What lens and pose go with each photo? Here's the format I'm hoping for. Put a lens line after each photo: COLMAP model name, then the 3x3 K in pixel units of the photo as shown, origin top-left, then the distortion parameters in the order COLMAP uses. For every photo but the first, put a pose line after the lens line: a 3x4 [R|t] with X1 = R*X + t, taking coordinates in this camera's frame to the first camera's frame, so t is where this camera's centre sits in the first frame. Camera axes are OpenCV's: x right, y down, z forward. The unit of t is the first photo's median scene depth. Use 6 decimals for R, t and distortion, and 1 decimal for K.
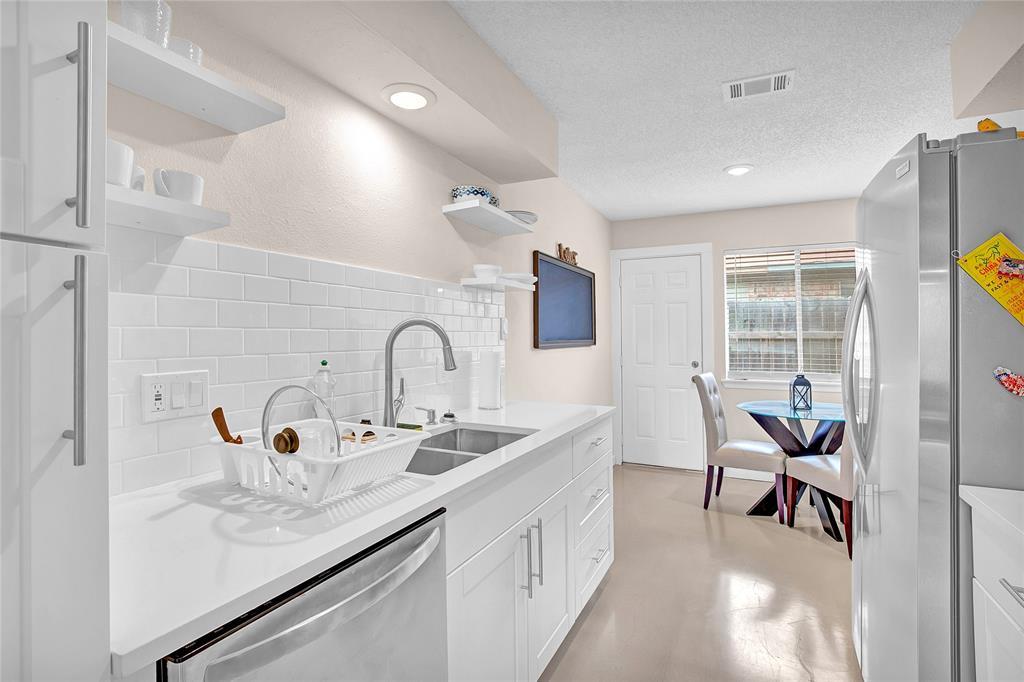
lens RADIAL K [[480.6, 0, 514.7], [0, 480.6, 333.4], [0, 0, 1]] dist [-0.003076, -0.000100]
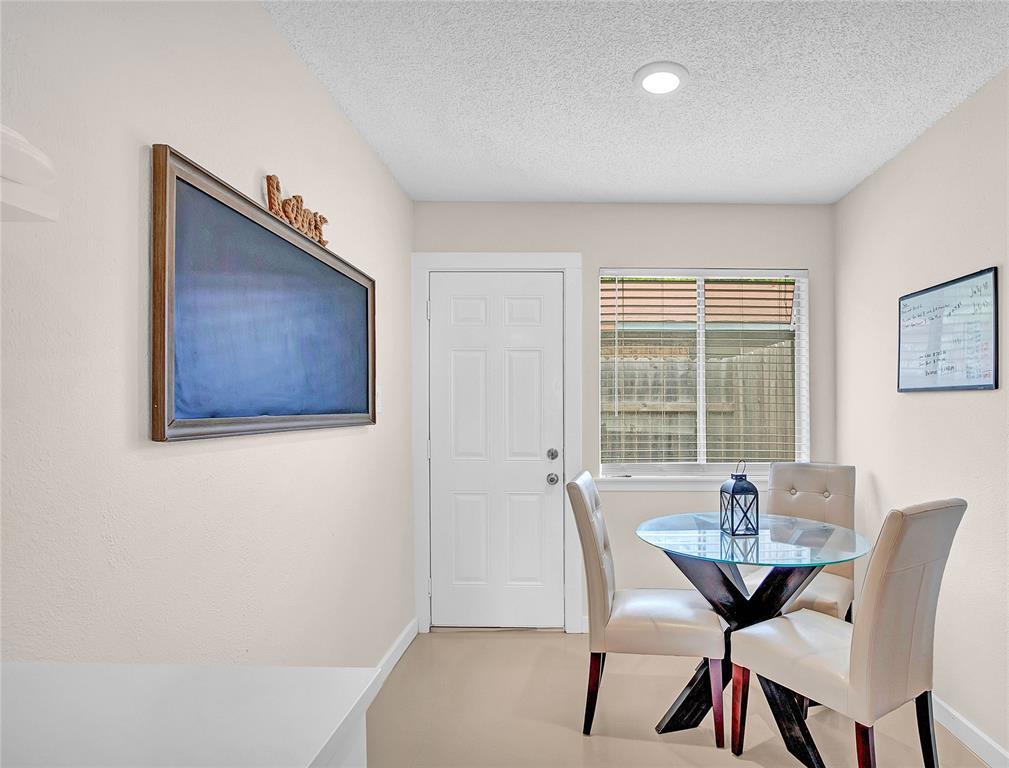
lens RADIAL K [[475.8, 0, 567.3], [0, 475.8, 405.9], [0, 0, 1]] dist [-0.021620, -0.000146]
pose [[0.886602, 0.006310, 0.462490, 0.126088], [-0.006553, 0.999978, -0.001082, 0.005159], [-0.462487, -0.002072, 0.886624, 0.505492]]
